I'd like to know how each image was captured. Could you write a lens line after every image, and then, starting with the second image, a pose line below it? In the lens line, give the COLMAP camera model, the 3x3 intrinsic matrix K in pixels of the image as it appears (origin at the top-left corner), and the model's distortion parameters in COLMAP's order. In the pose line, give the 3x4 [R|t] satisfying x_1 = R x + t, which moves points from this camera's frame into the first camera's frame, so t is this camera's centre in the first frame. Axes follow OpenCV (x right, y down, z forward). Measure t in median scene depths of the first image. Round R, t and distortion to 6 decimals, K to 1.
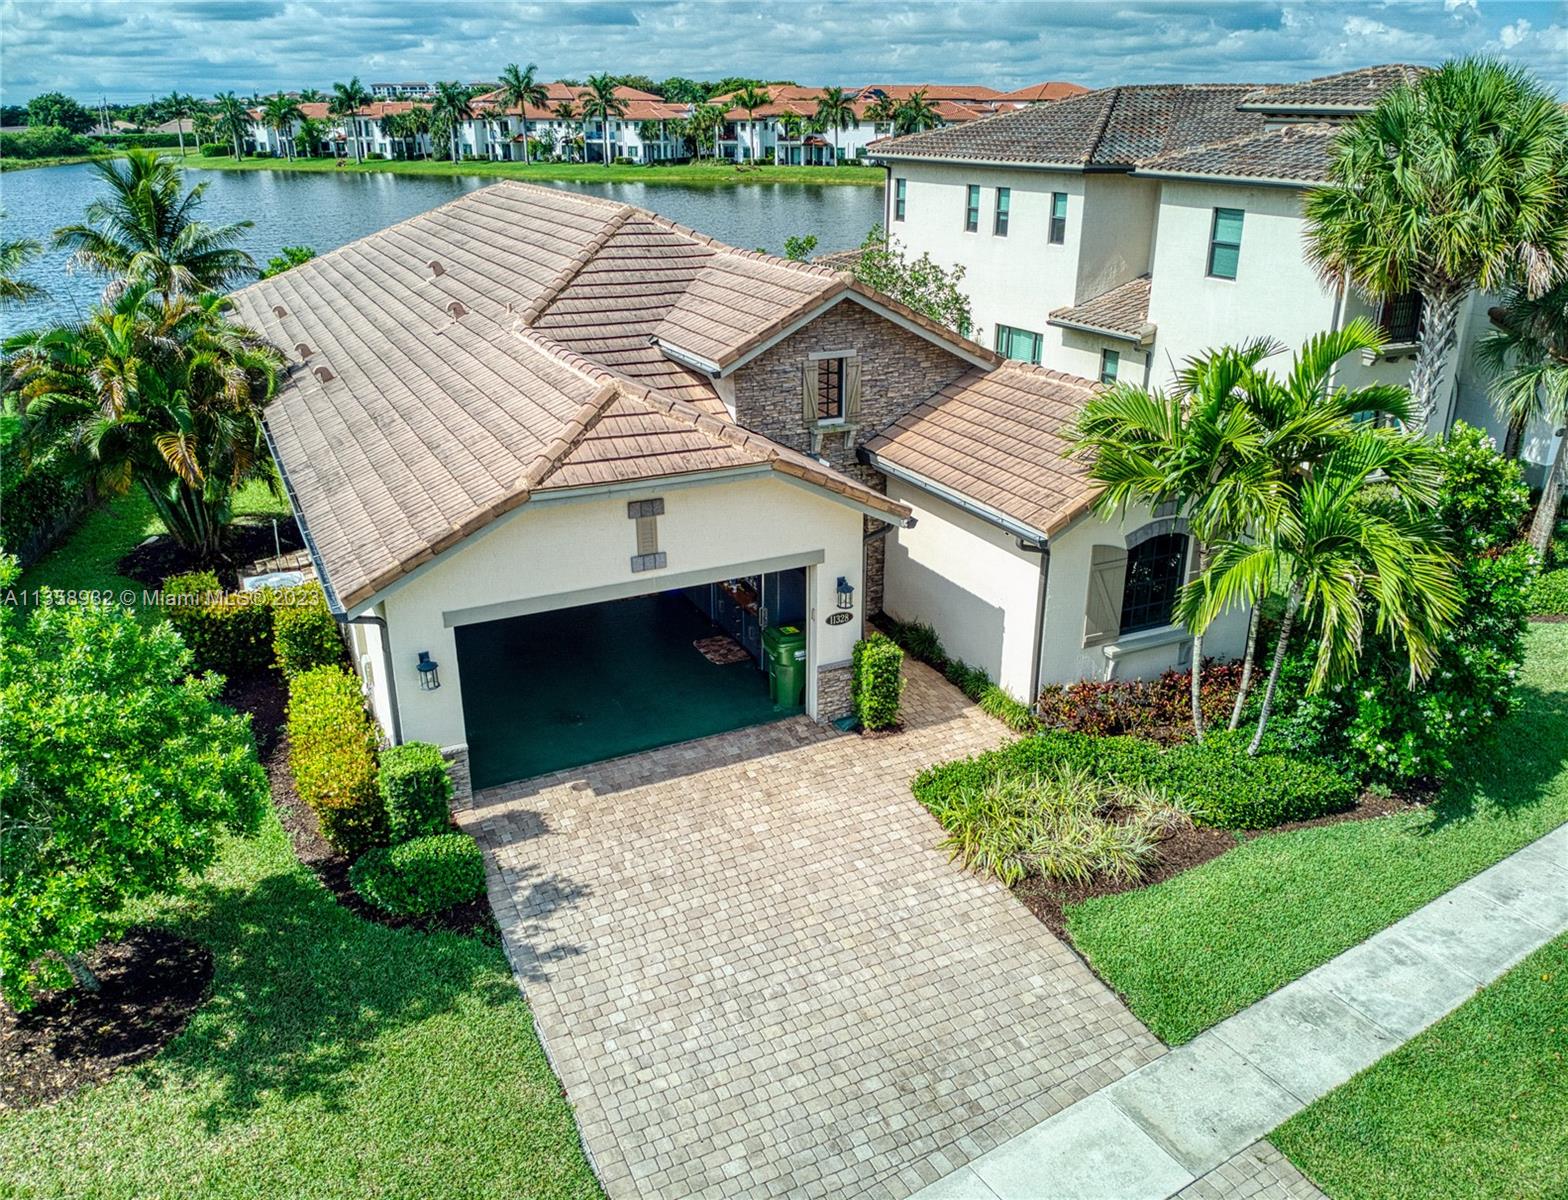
lens RADIAL K [[1242.1, 0, 802.0], [0, 1242.1, 612.8], [0, 0, 1]] dist [0.039795, -0.072701]
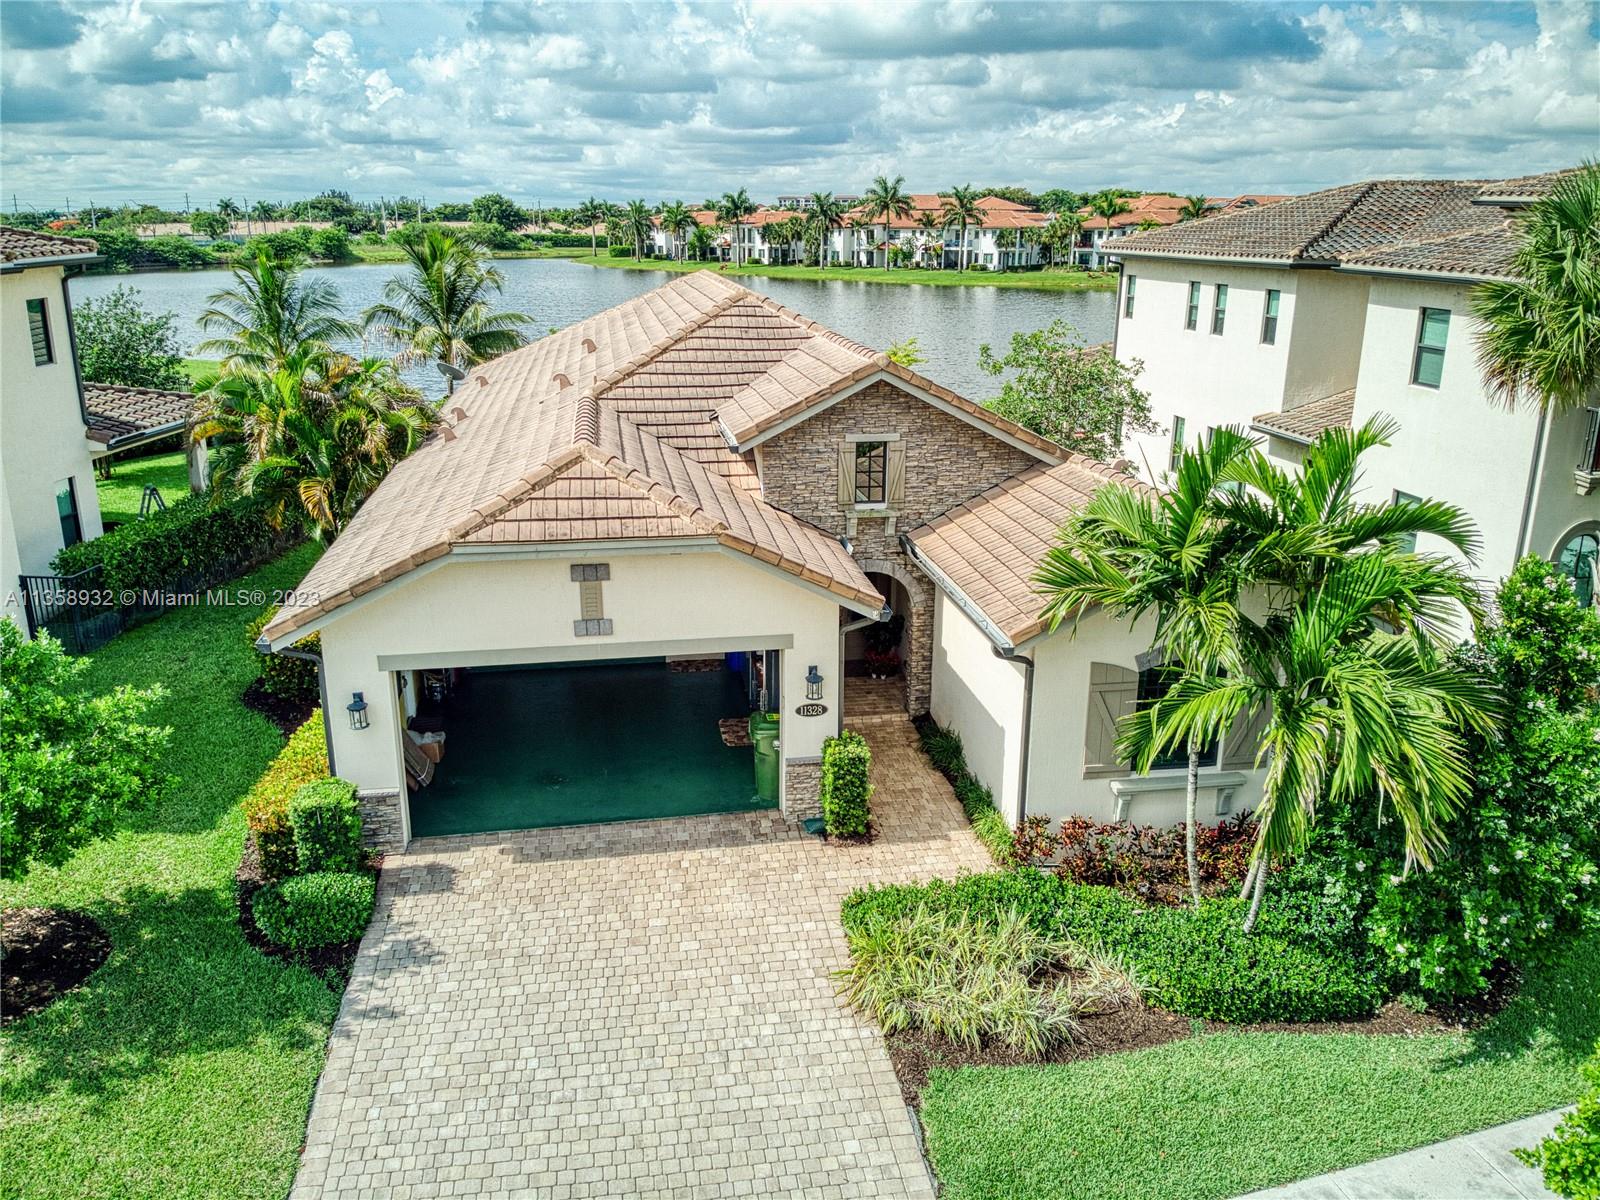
lens RADIAL K [[1235.3, 0, 795.5], [0, 1235.3, 600.0], [0, 0, 1]] dist [0.021975, -0.076018]
pose [[0.952716, 0.091611, -0.289724, 0.276183], [-0.116536, 0.990721, -0.069944, -0.011781], [0.280627, 0.100400, 0.954551, 0.101007]]
